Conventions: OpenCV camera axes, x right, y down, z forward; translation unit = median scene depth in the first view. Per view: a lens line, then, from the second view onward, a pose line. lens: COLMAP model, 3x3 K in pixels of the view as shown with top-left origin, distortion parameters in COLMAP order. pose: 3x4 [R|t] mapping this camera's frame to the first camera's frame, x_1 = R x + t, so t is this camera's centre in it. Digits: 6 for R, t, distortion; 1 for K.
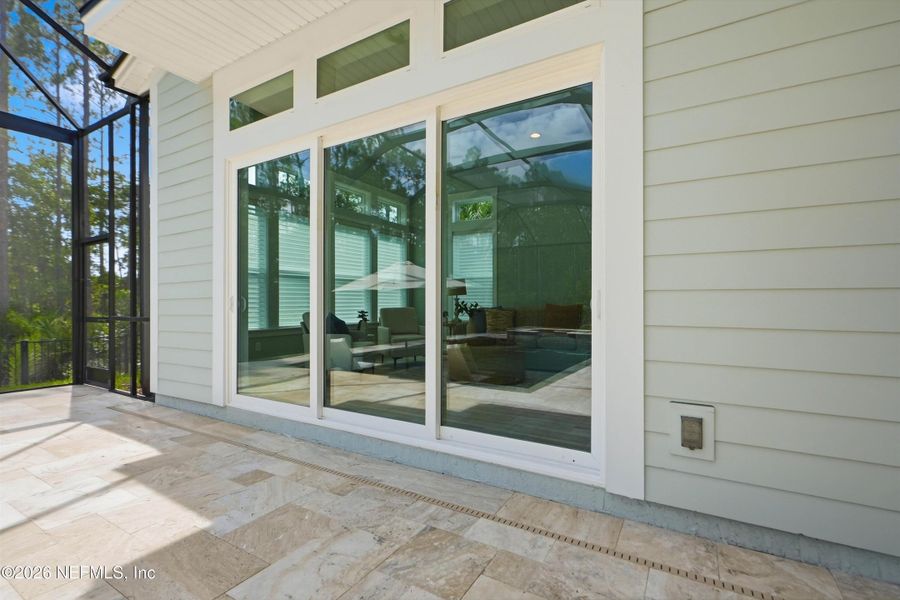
lens RADIAL K [[416.7, 0, 446.1], [0, 416.7, 297.6], [0, 0, 1]] dist [0.002555, 0.000574]
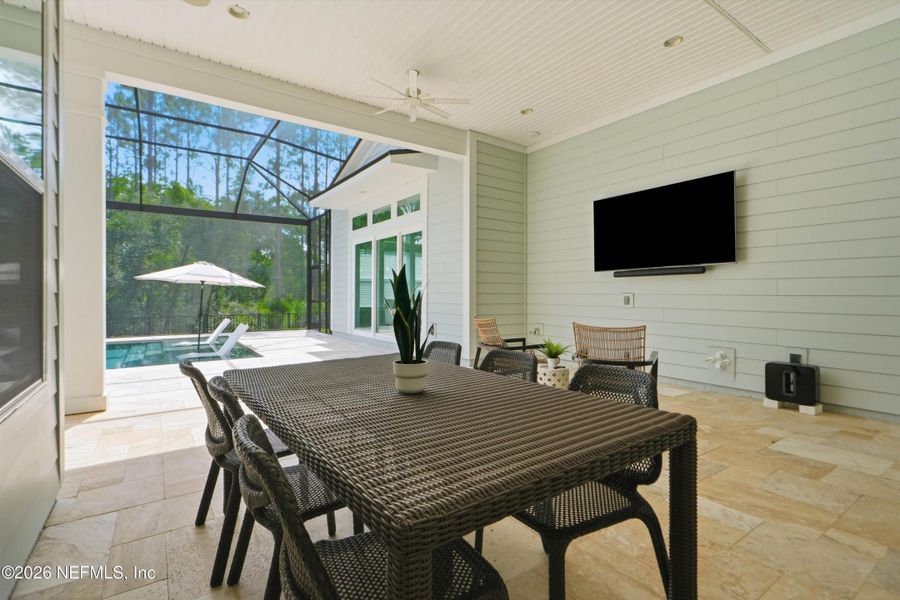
lens RADIAL K [[421.9, 0, 447.1], [0, 421.9, 288.4], [0, 0, 1]] dist [0.000606, 0.000079]
pose [[0.915360, 0.002974, -0.402625, 0.978904], [-0.002303, 0.999995, 0.002152, -0.033434], [0.402630, -0.001043, 0.915362, -1.067947]]
